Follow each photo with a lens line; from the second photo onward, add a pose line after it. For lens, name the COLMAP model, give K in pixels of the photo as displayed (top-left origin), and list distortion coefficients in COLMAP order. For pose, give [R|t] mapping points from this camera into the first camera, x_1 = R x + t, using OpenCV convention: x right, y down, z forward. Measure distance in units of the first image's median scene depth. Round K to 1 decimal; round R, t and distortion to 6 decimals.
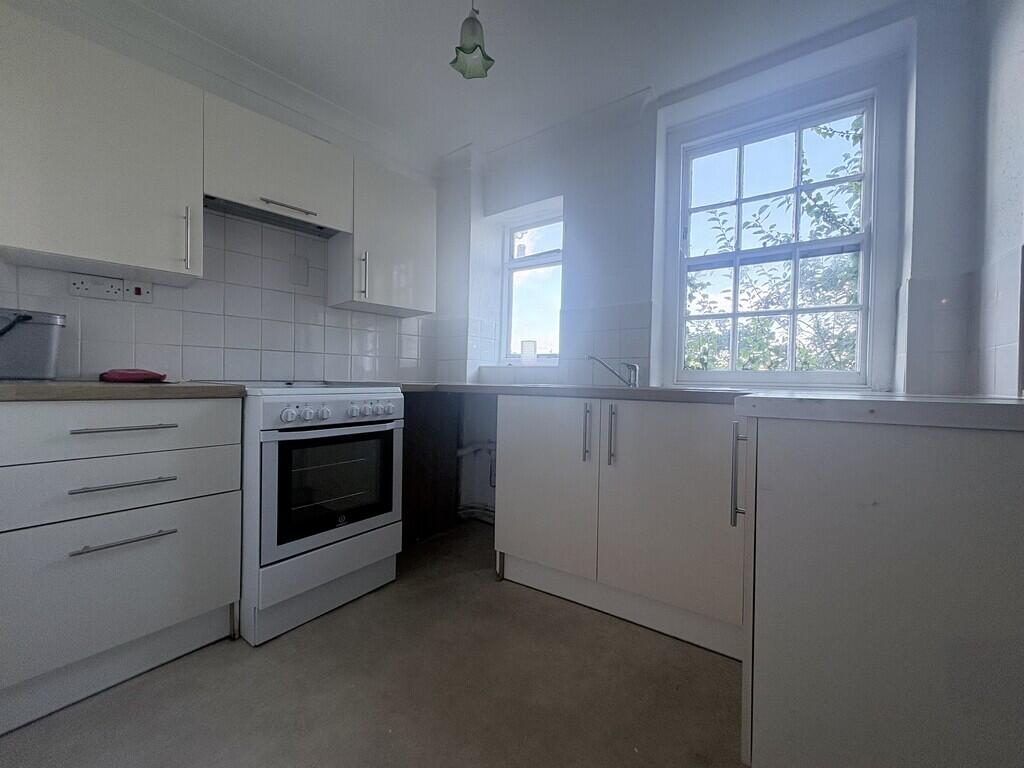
lens RADIAL K [[413.6, 0, 512.0], [0, 413.6, 384.3], [0, 0, 1]] dist [0.007722, -0.000478]
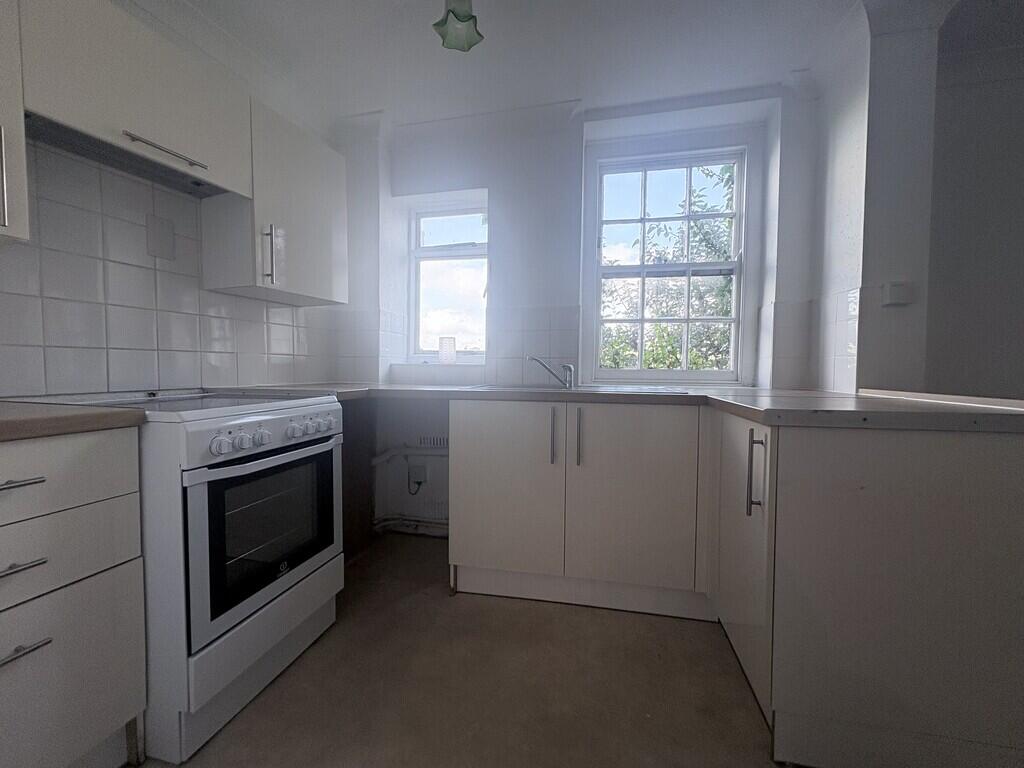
lens RADIAL K [[413.6, 0, 513.1], [0, 413.6, 384.5], [0, 0, 1]] dist [0.007722, -0.000478]
pose [[0.920156, -0.026562, 0.390649, -0.255252], [0.012488, 0.999180, 0.038525, -0.041564], [-0.391352, -0.030571, 0.919733, 0.085987]]
